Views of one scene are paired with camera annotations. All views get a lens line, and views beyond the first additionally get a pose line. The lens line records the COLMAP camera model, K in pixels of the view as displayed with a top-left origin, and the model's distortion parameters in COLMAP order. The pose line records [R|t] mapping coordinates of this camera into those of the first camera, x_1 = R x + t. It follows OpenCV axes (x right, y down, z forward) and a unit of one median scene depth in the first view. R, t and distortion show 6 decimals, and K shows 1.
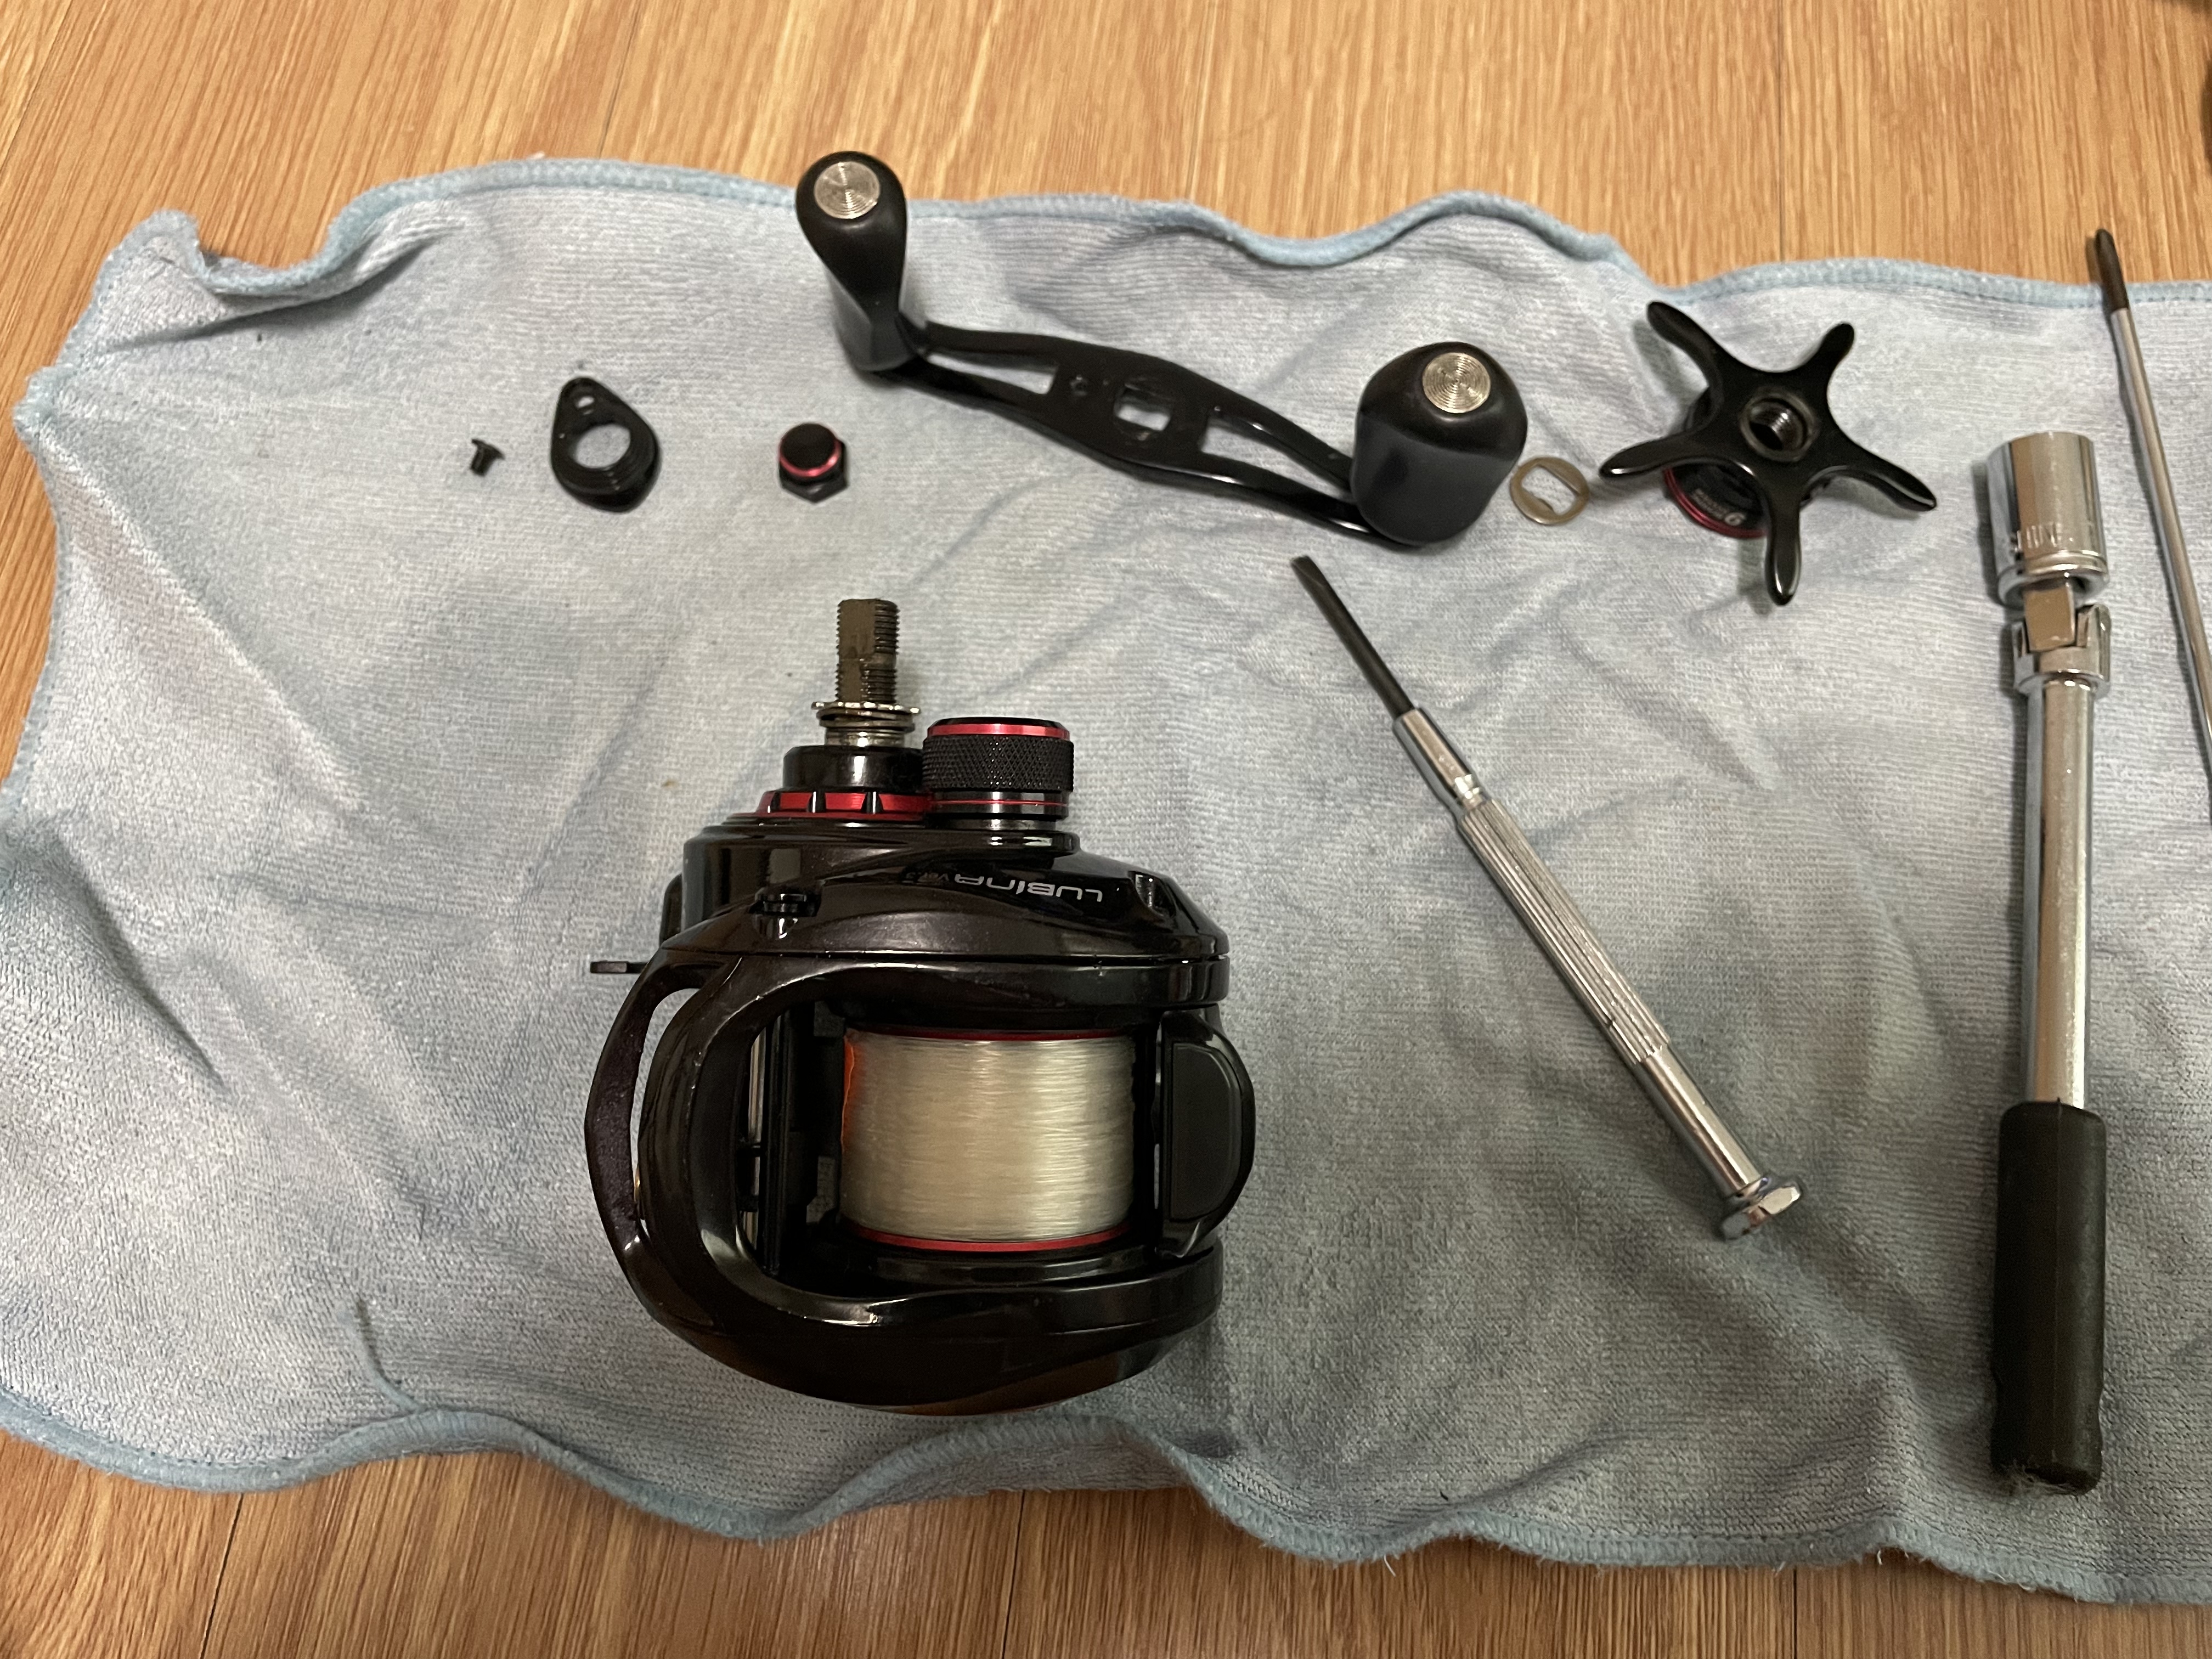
lens RADIAL K [[1647.0, 0, 1115.4], [0, 1647.0, 875.9], [0, 0, 1]] dist [0.074242, -0.106994]
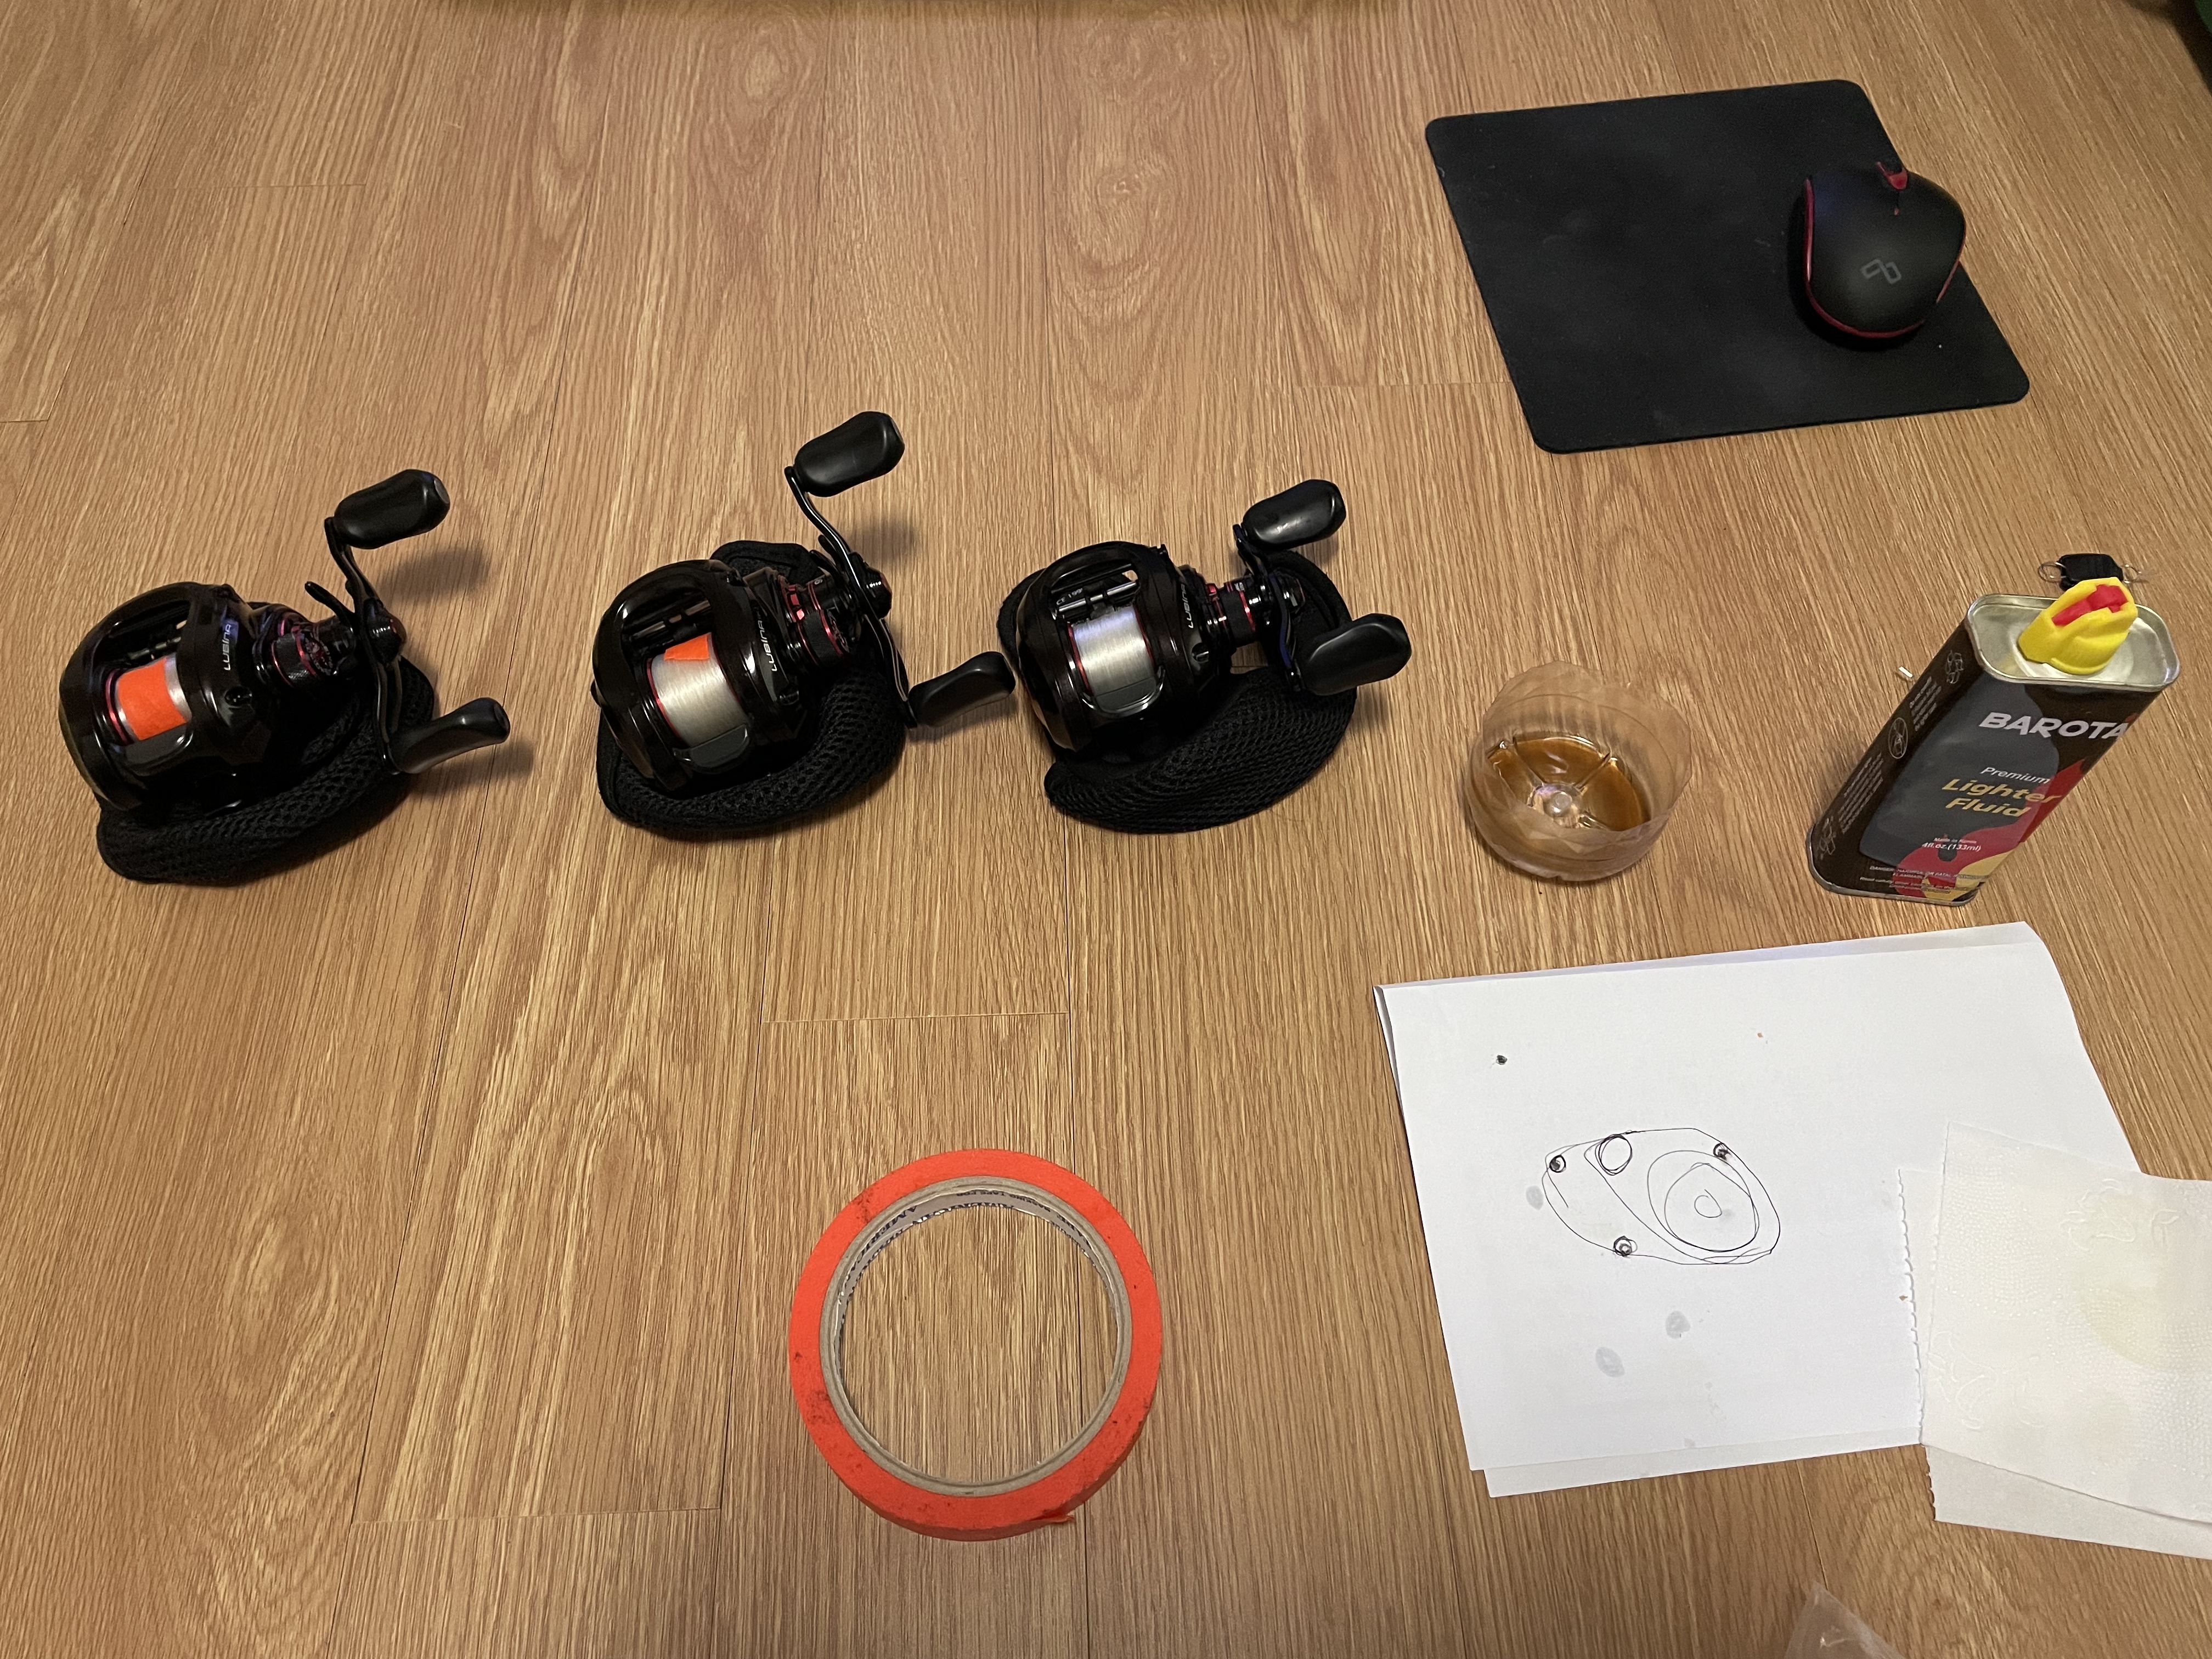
lens RADIAL K [[1647.0, 0, 1118.3], [0, 1647.0, 836.1], [0, 0, 1]] dist [0.074242, -0.106994]
pose [[0.986751, -0.138138, 0.085091, 0.249952], [0.153865, 0.963118, -0.220745, 0.342776], [-0.051460, 0.230913, 0.971613, -1.044889]]
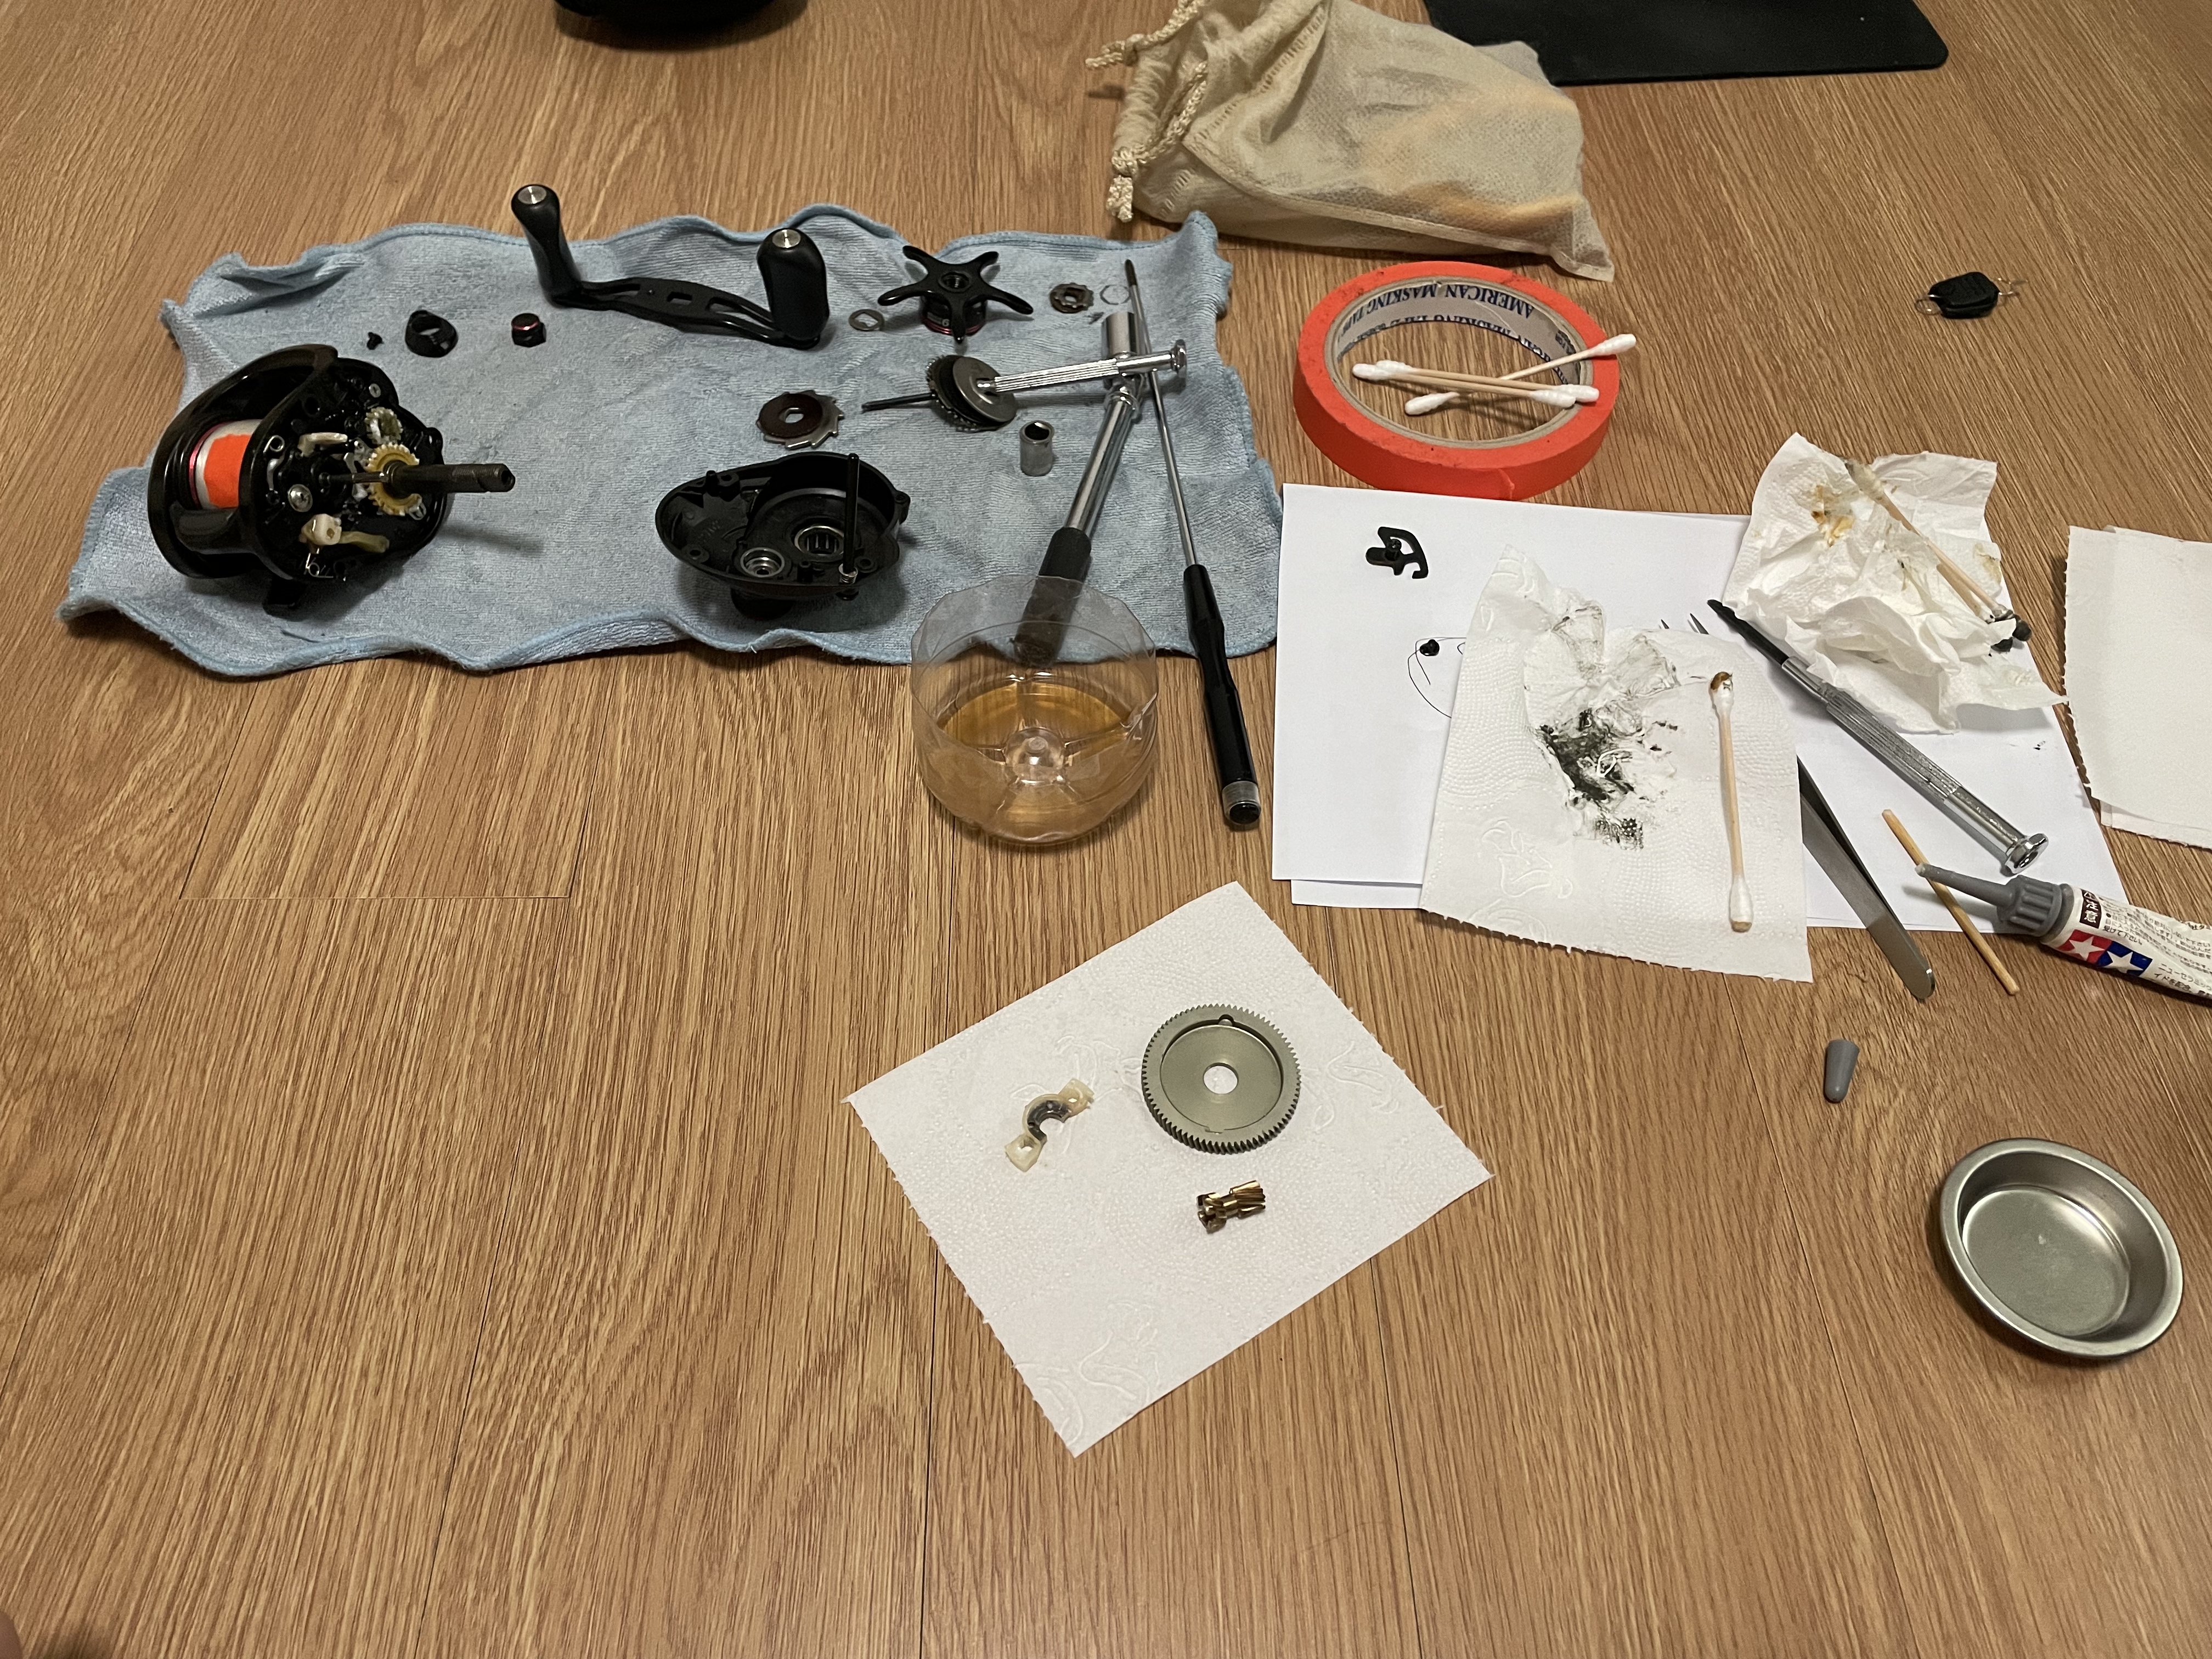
lens RADIAL K [[1647.0, 0, 1108.8], [0, 1647.0, 833.1], [0, 0, 1]] dist [0.074242, -0.106994]
pose [[0.989208, -0.115108, 0.090655, 0.278734], [0.137327, 0.944083, -0.299747, 1.014399], [-0.051083, 0.308962, 0.949702, -0.816924]]
